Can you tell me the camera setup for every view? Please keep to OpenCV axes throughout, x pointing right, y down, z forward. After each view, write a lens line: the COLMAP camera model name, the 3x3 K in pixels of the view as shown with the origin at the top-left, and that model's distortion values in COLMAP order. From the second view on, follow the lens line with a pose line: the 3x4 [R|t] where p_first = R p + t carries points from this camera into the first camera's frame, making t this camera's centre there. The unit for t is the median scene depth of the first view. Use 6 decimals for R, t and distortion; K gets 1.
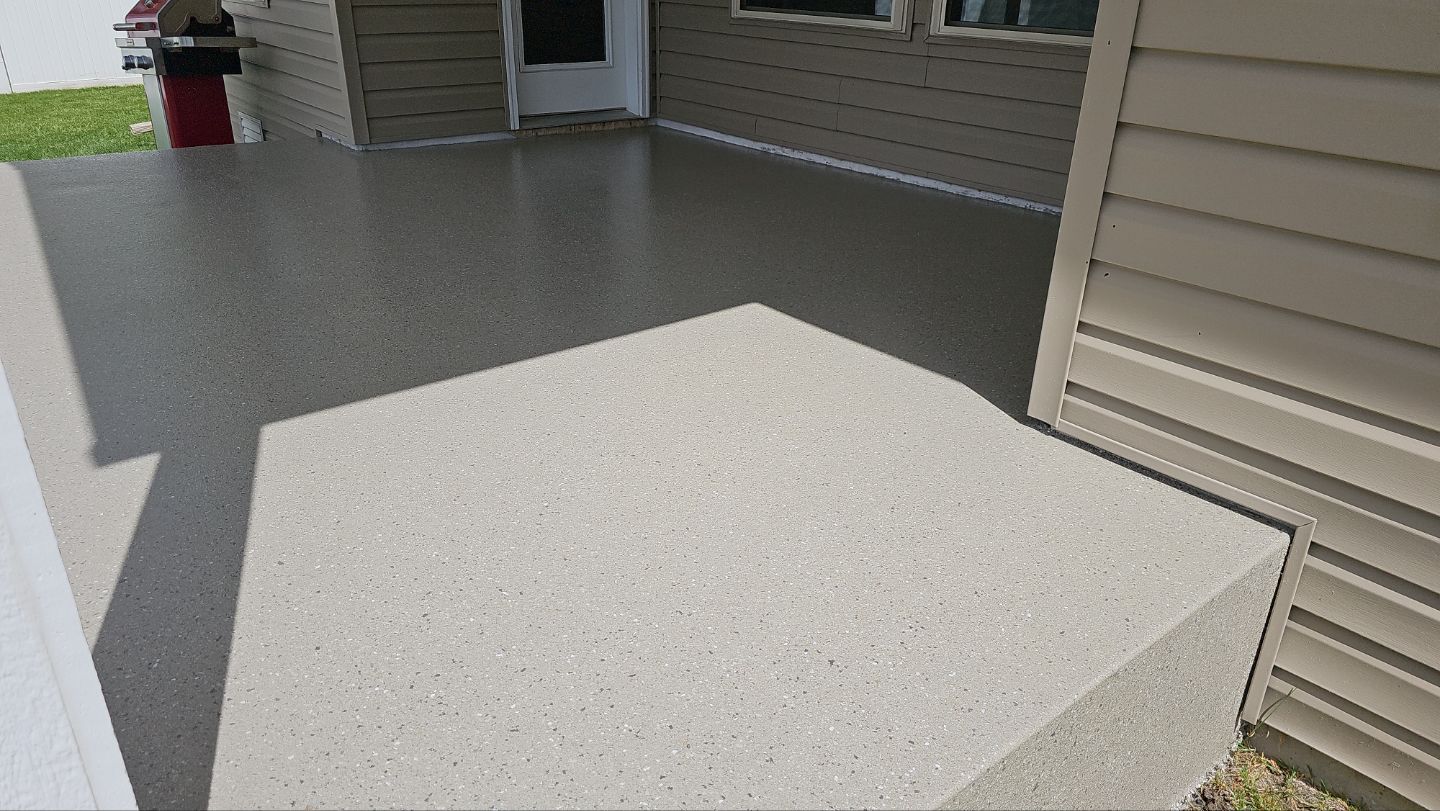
lens RADIAL K [[980.4, 0, 728.6], [0, 980.4, 401.8], [0, 0, 1]] dist [0.065924, -0.062498]
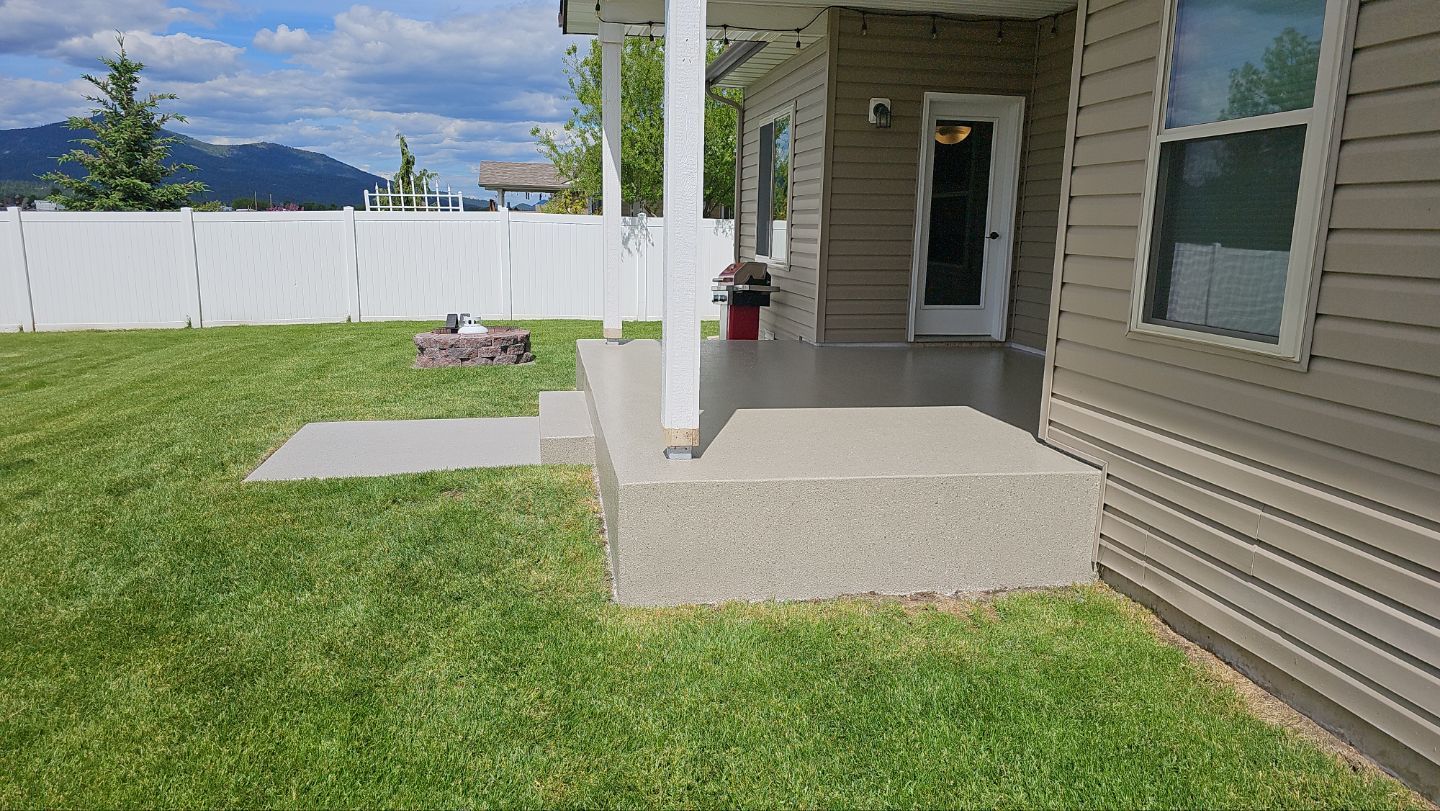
lens RADIAL K [[980.4, 0, 717.2], [0, 980.4, 411.0], [0, 0, 1]] dist [0.065924, -0.062498]
pose [[0.873048, 0.086072, -0.479978, 0.300699], [-0.201364, 0.960092, -0.194101, 0.219598], [0.444117, 0.266110, 0.855538, -0.514809]]
